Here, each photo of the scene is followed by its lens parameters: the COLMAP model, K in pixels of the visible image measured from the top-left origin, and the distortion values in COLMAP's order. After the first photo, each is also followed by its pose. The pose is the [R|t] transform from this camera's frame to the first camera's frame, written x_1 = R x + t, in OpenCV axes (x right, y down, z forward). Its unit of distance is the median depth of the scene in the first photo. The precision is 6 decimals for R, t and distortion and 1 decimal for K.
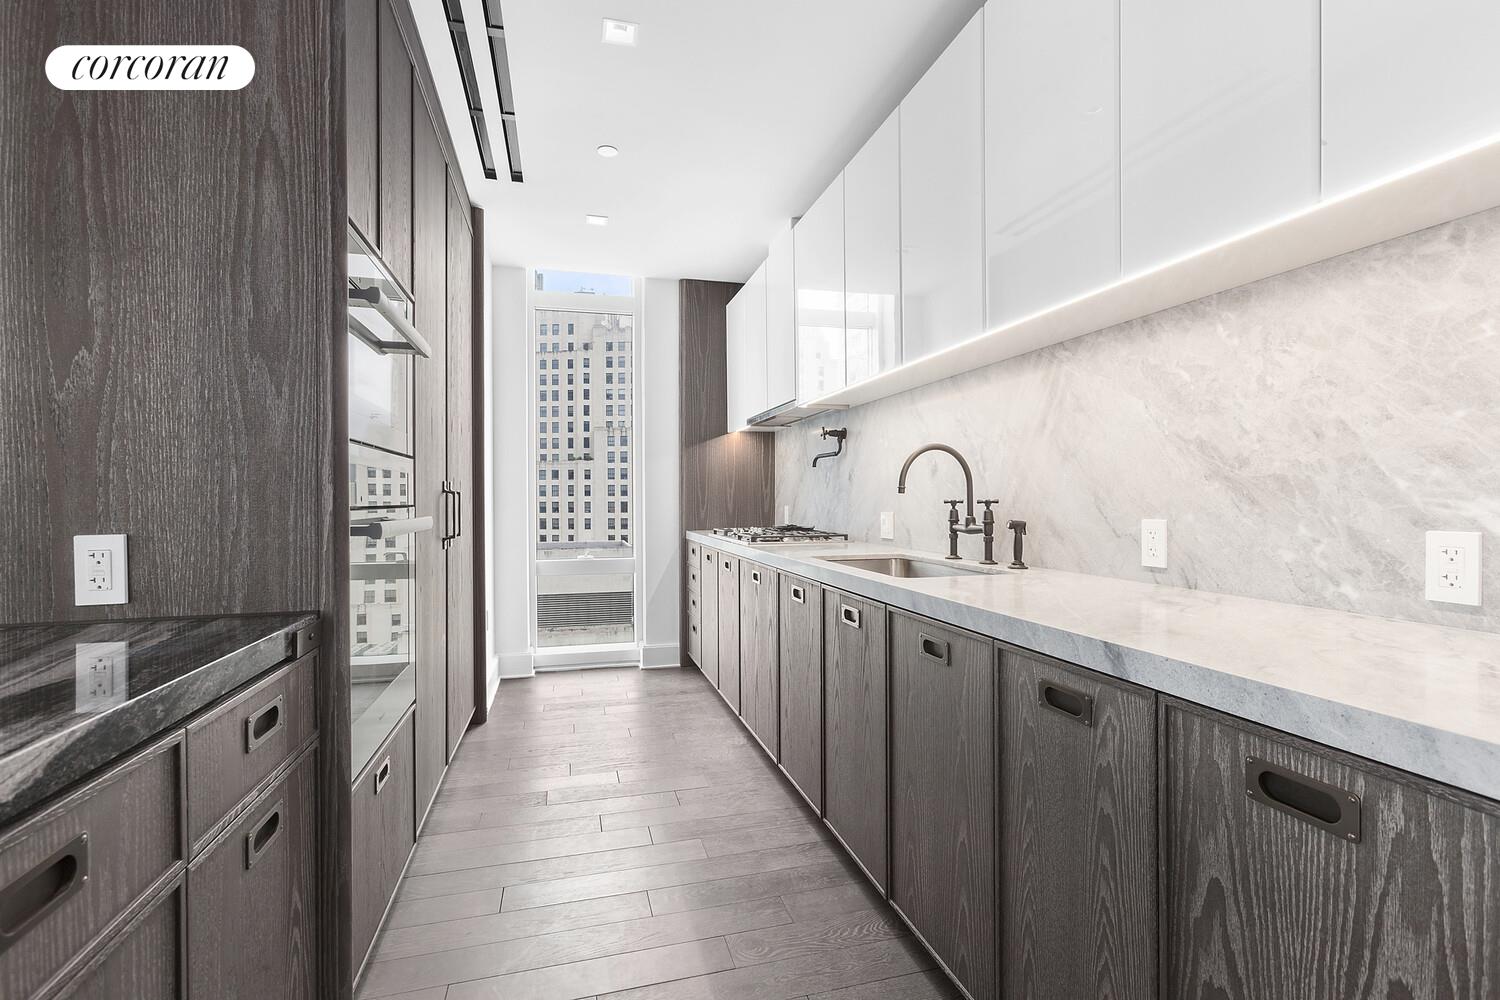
lens RADIAL K [[675.8, 0, 747.7], [0, 675.8, 500.7], [0, 0, 1]] dist [-0.004253, 0.000133]
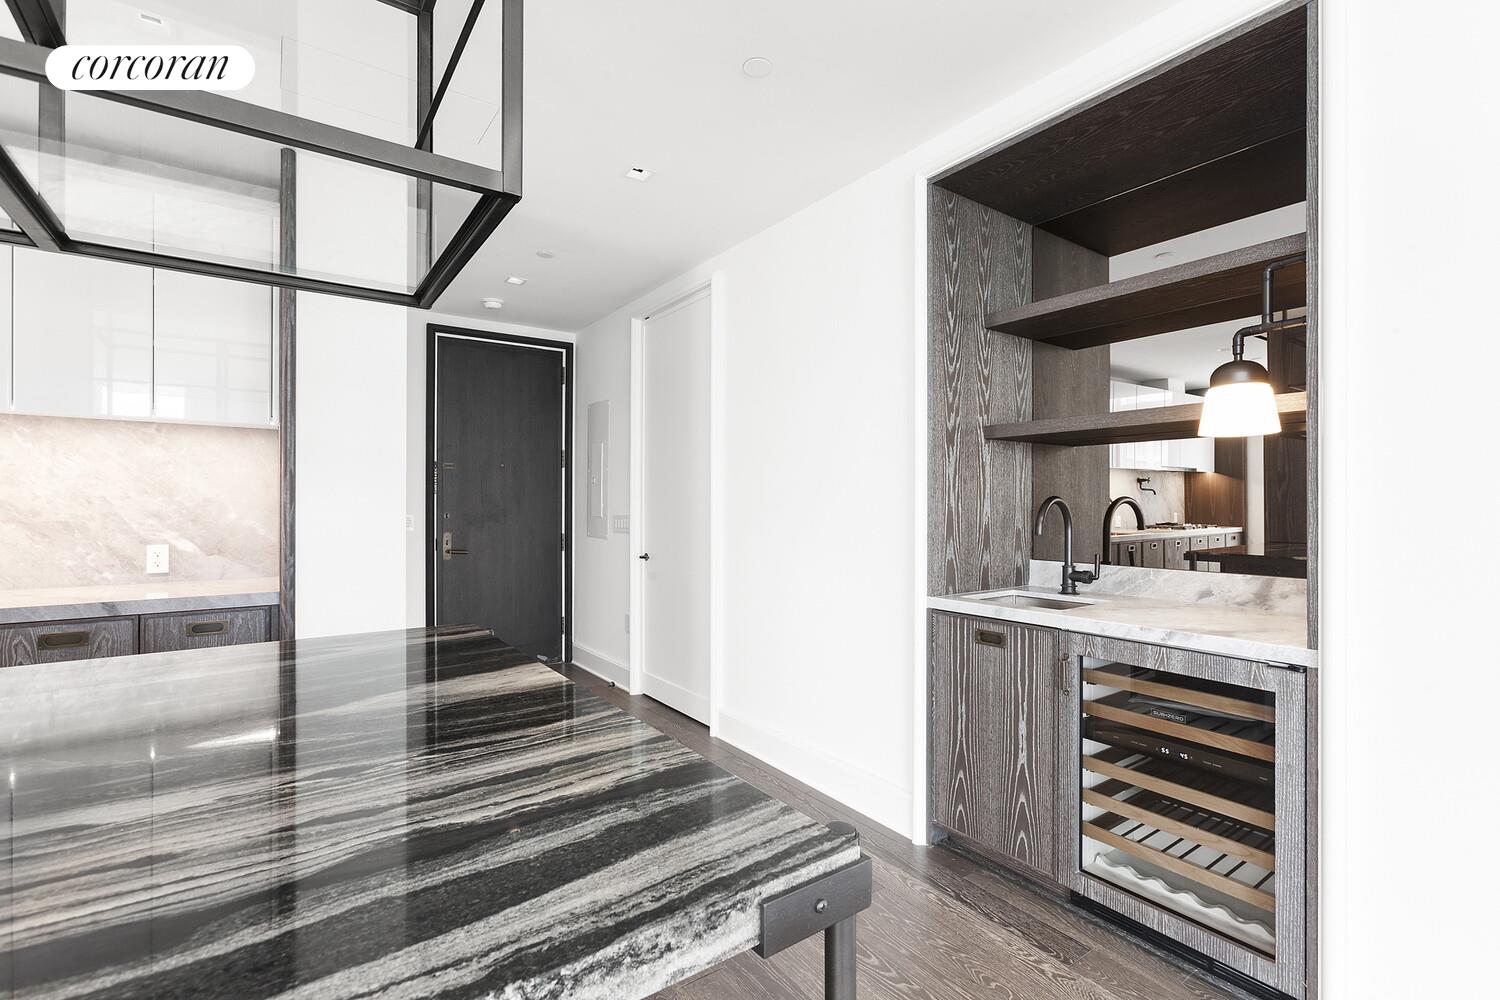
lens RADIAL K [[675.8, 0, 753.5], [0, 675.8, 505.7], [0, 0, 1]] dist [-0.004253, 0.000133]
pose [[-0.355066, 0.002349, 0.934838, -1.867011], [0.002812, 0.999995, -0.001444, -0.081143], [-0.934837, 0.002116, -0.355071, -0.177632]]
